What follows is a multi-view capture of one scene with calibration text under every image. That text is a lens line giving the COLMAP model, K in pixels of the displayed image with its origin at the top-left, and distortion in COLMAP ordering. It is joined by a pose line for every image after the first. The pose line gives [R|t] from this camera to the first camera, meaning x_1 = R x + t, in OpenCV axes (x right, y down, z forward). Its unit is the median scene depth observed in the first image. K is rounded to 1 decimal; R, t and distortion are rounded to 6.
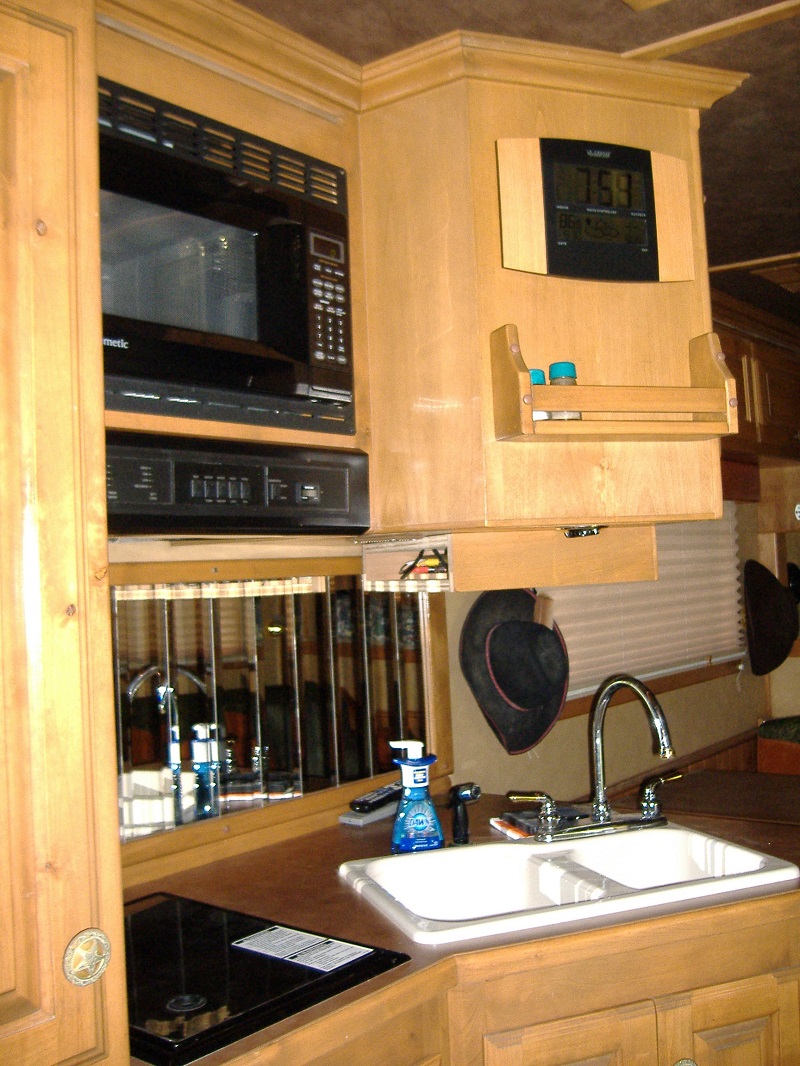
lens RADIAL K [[1129.2, 0, 402.0], [0, 1129.2, 538.6], [0, 0, 1]] dist [-0.081890, 0.000000]
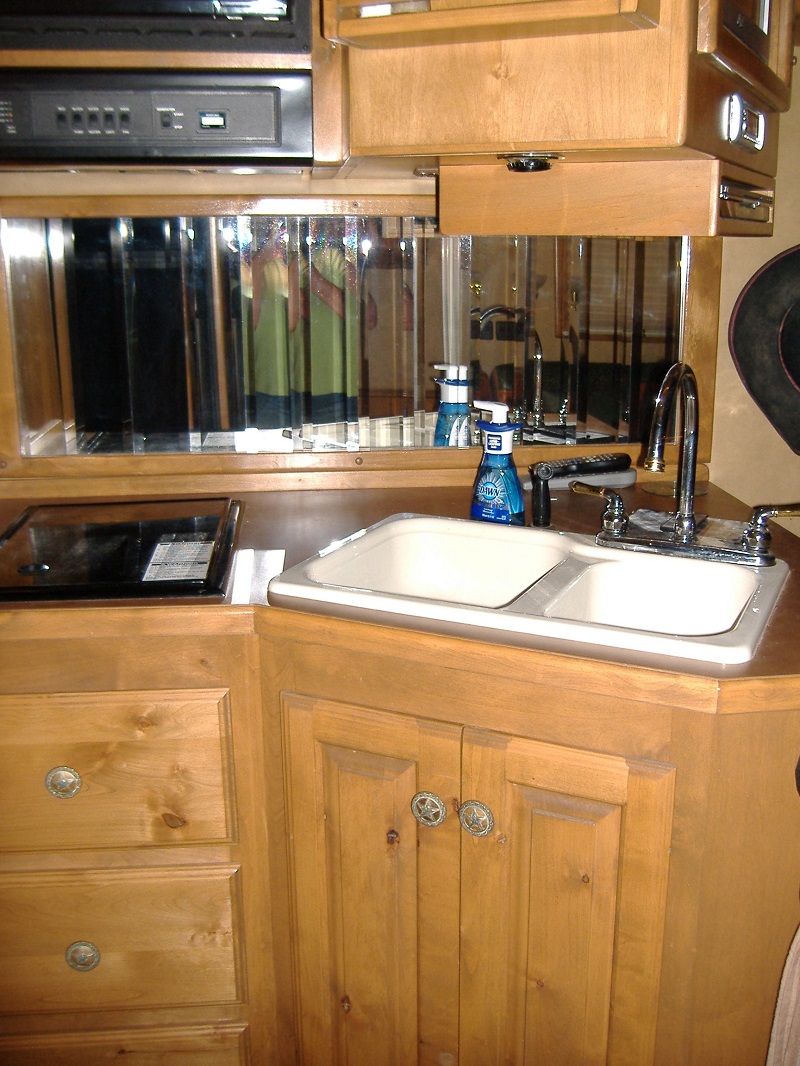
lens RADIAL K [[1129.2, 0, 401.8], [0, 1129.2, 523.1], [0, 0, 1]] dist [-0.081890, 0.000000]
pose [[0.693700, 0.224548, -0.684367, 0.736669], [-0.012255, 0.953704, 0.300498, -0.000037], [0.720160, -0.200068, 0.664336, 0.399508]]
